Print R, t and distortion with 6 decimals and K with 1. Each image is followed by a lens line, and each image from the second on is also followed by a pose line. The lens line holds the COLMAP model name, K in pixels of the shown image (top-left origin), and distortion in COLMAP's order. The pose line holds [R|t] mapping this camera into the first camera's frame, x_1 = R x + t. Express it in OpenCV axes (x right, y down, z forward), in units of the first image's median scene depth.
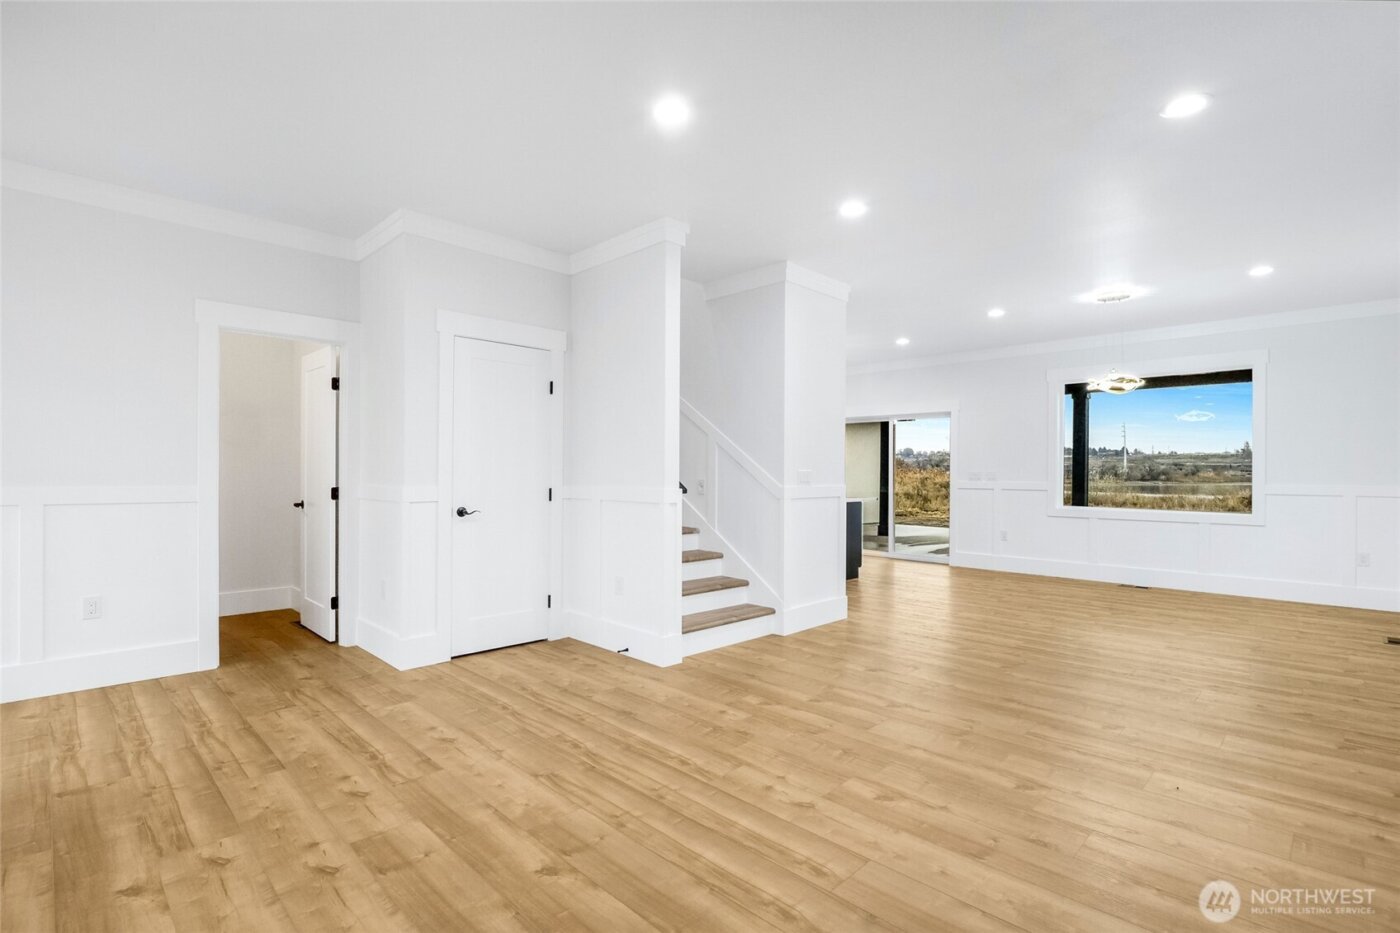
lens RADIAL K [[659.4, 0, 717.9], [0, 659.4, 472.3], [0, 0, 1]] dist [0.002264, -0.000608]
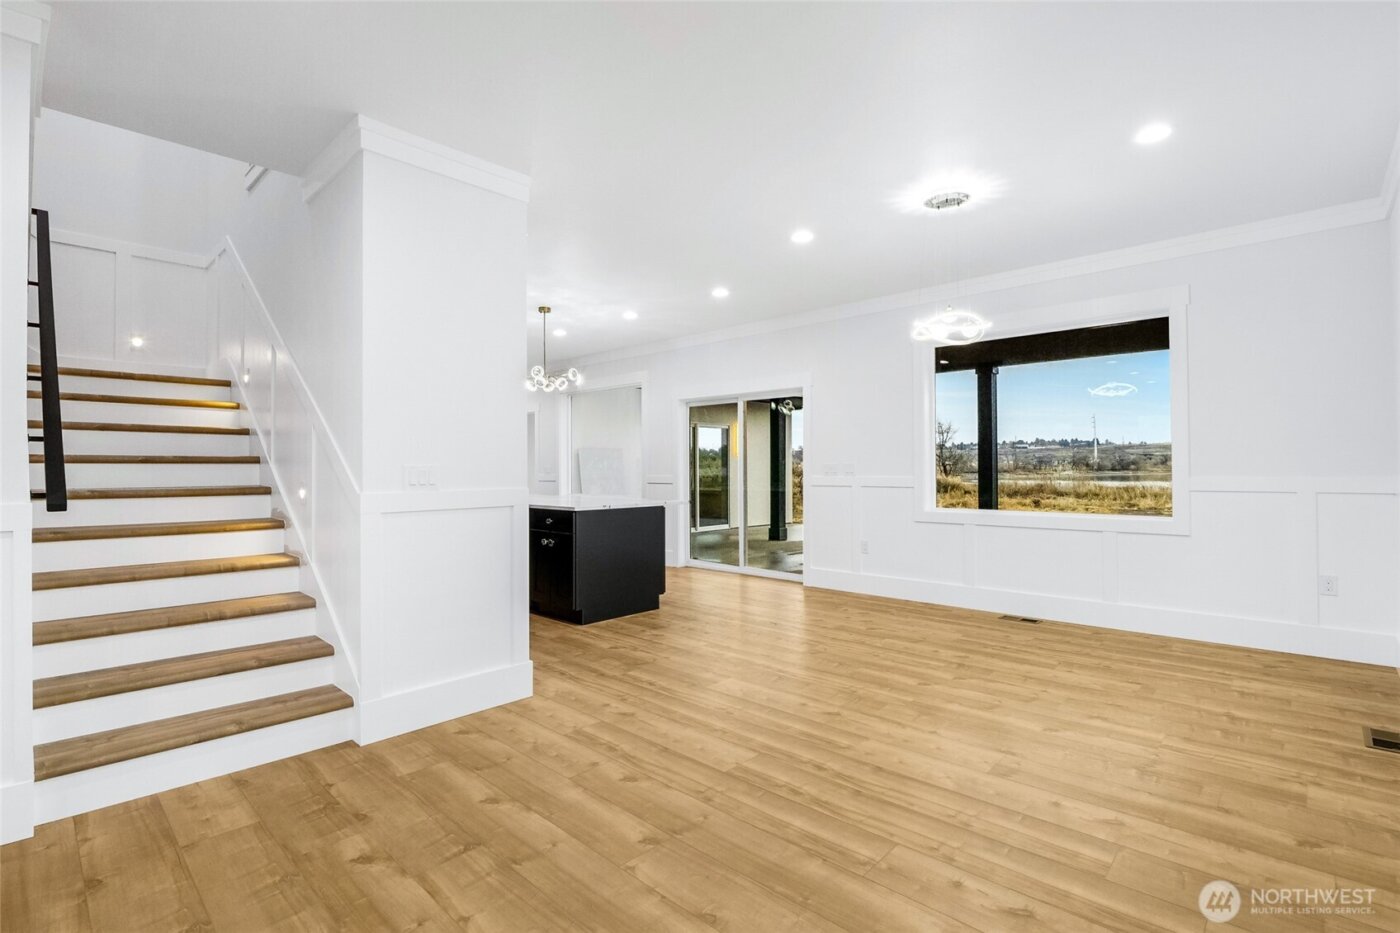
lens RADIAL K [[649.7, 0, 694.6], [0, 649.7, 461.0], [0, 0, 1]] dist [-0.011572, 0.000377]
pose [[0.999918, -0.012737, -0.001121, 0.340844], [0.012725, 0.999867, -0.010193, 0.001705], [0.001251, 0.010178, 0.999947, 0.351023]]
